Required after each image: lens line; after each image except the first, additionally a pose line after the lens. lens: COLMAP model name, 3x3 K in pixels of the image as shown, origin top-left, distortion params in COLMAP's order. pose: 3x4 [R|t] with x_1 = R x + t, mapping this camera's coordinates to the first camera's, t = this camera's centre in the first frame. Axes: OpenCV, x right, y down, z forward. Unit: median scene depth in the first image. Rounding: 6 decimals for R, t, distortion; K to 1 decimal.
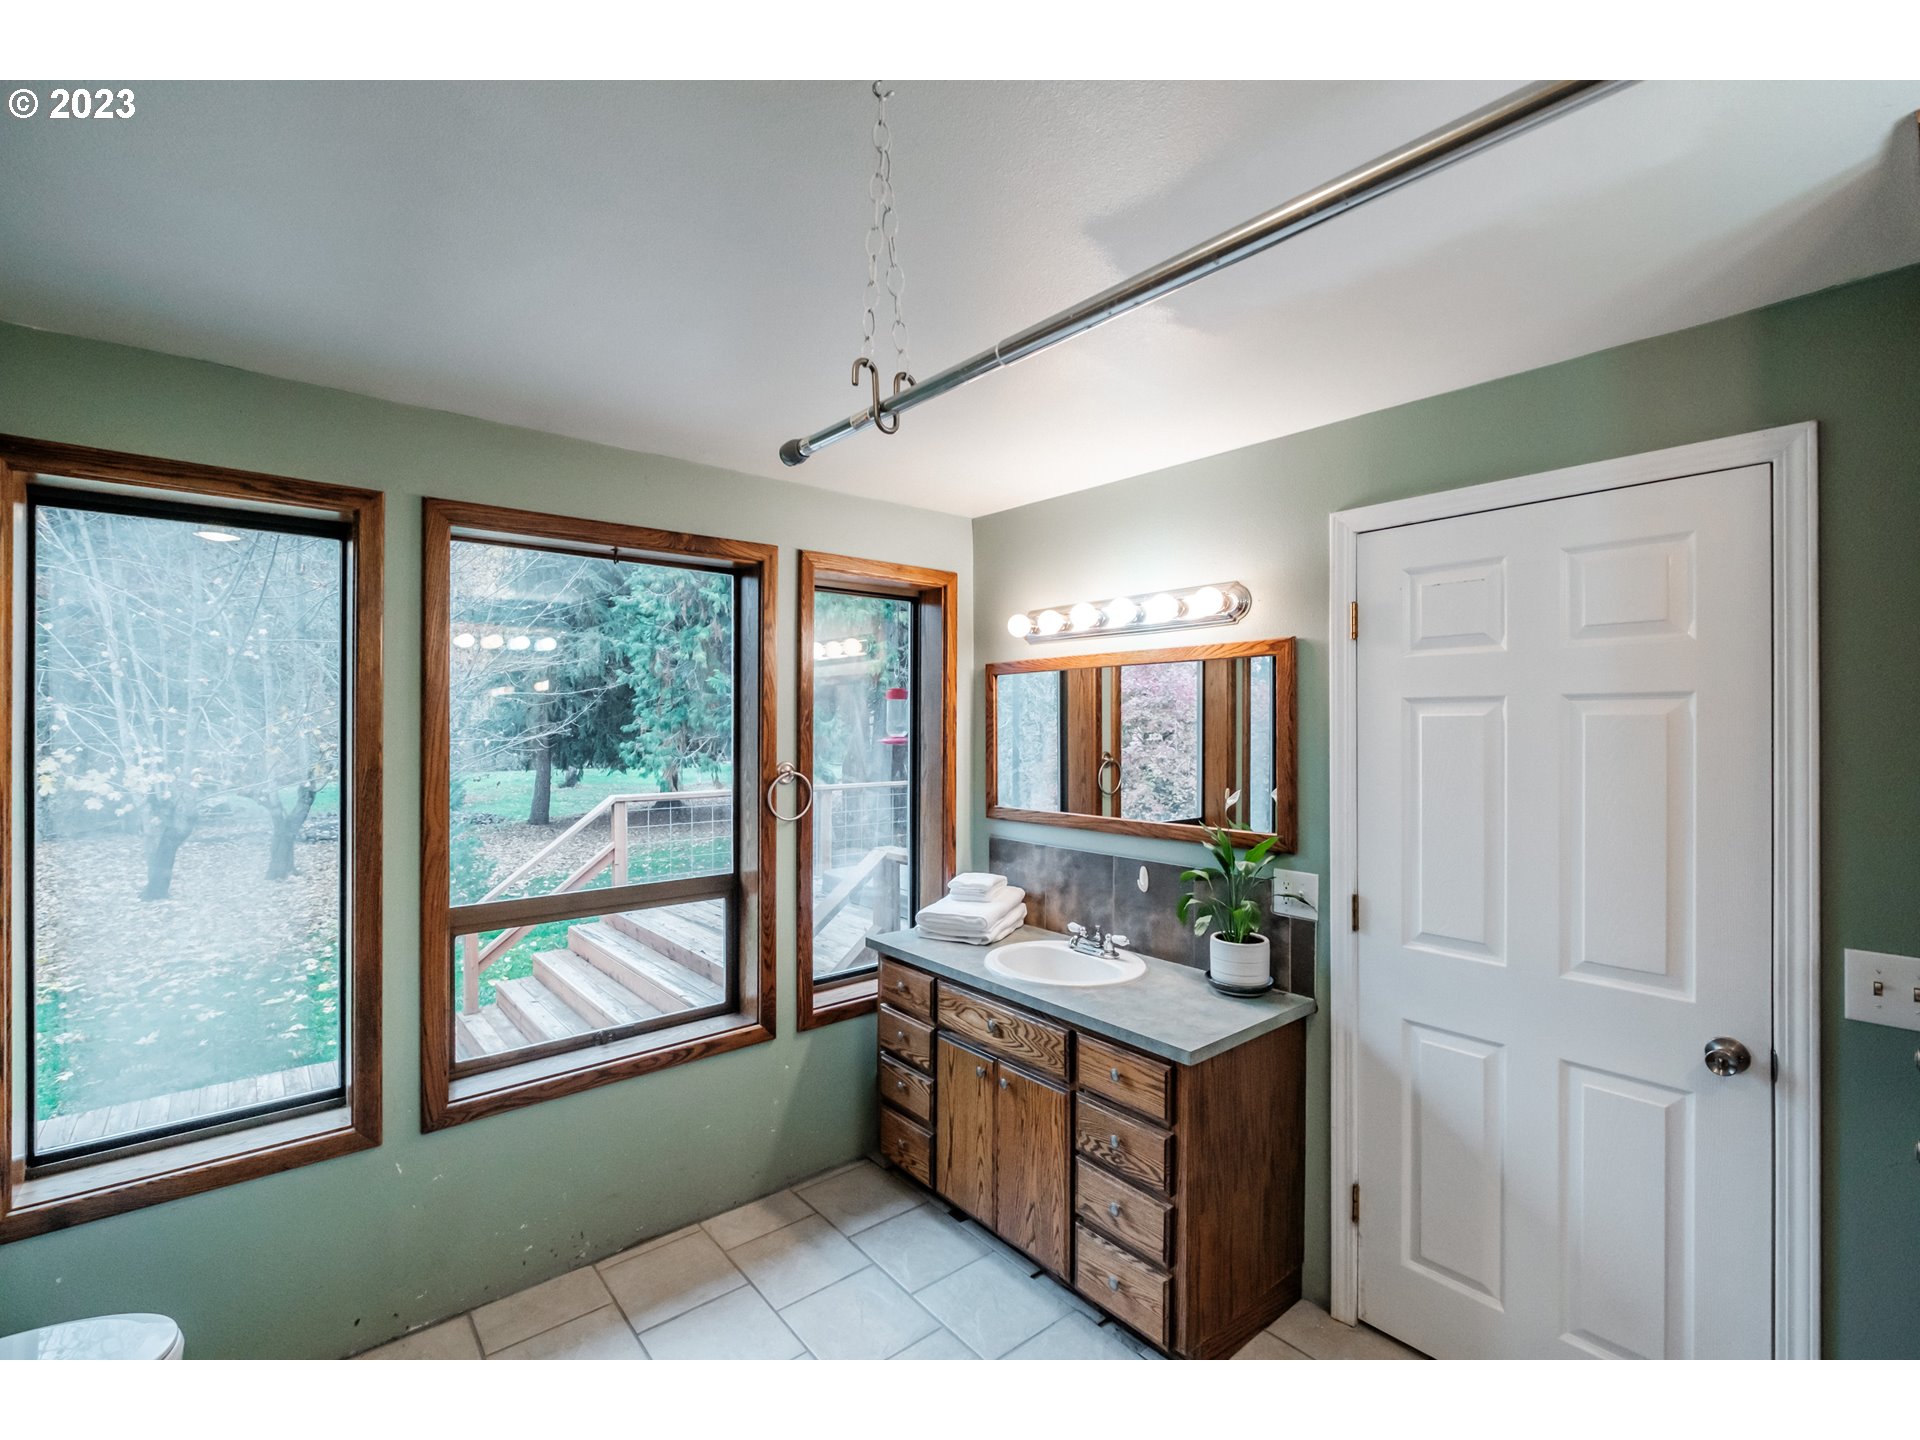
lens RADIAL K [[834.0, 0, 944.2], [0, 834.0, 723.1], [0, 0, 1]] dist [-0.010167, 0.000881]
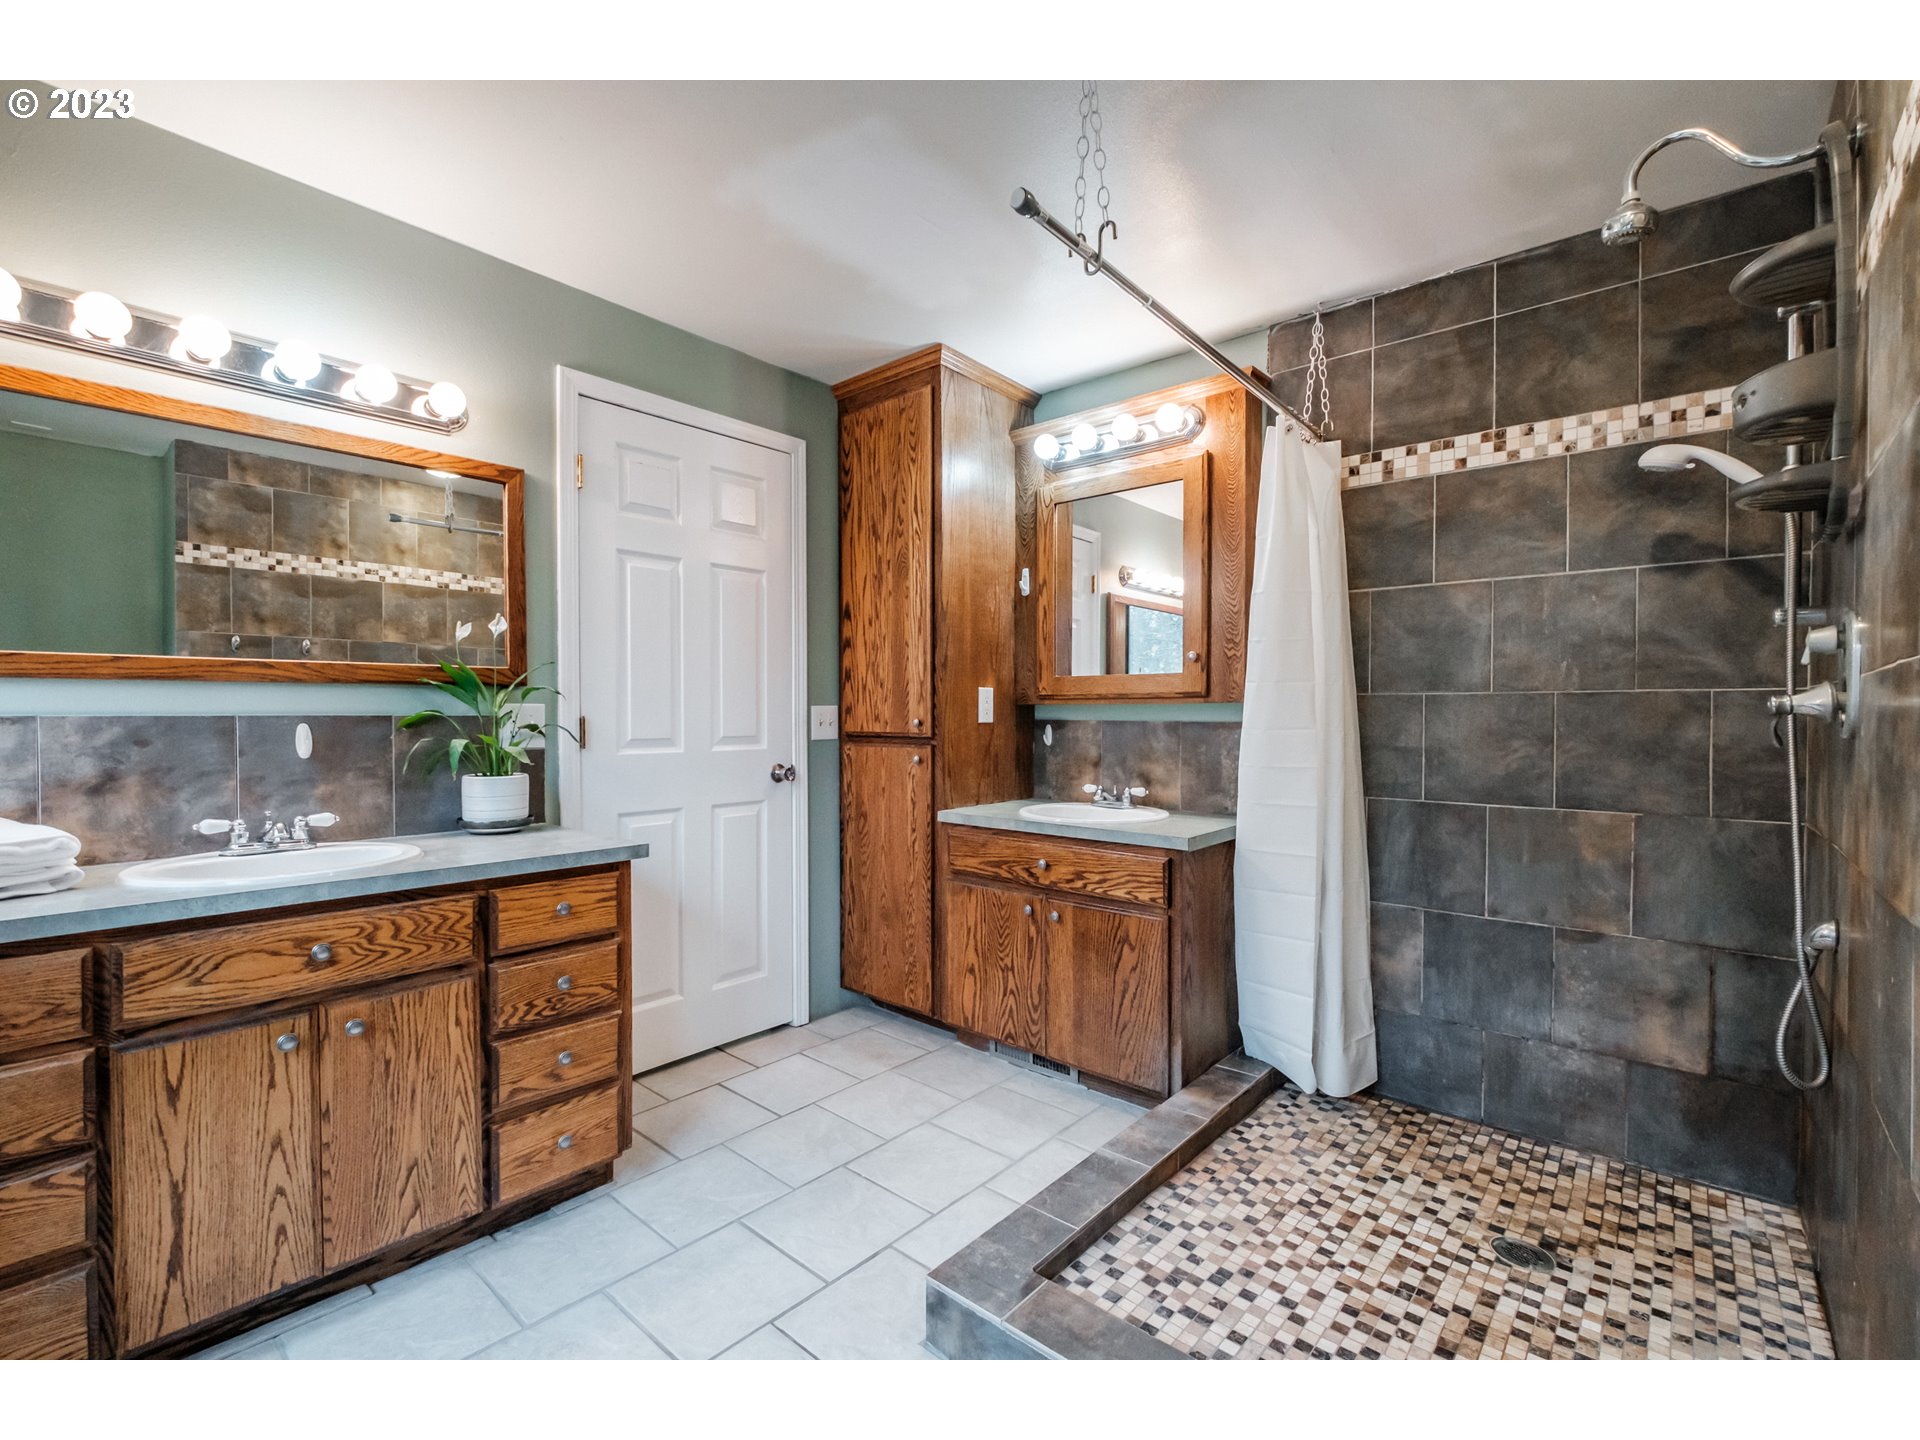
lens RADIAL K [[834.0, 0, 944.2], [0, 834.0, 723.1], [0, 0, 1]] dist [-0.010167, 0.000881]
pose [[-0.154053, -0.015916, 0.987934, -0.673666], [-0.001968, 0.999873, 0.015801, 0.190332], [-0.988061, 0.000490, -0.154065, 0.669718]]
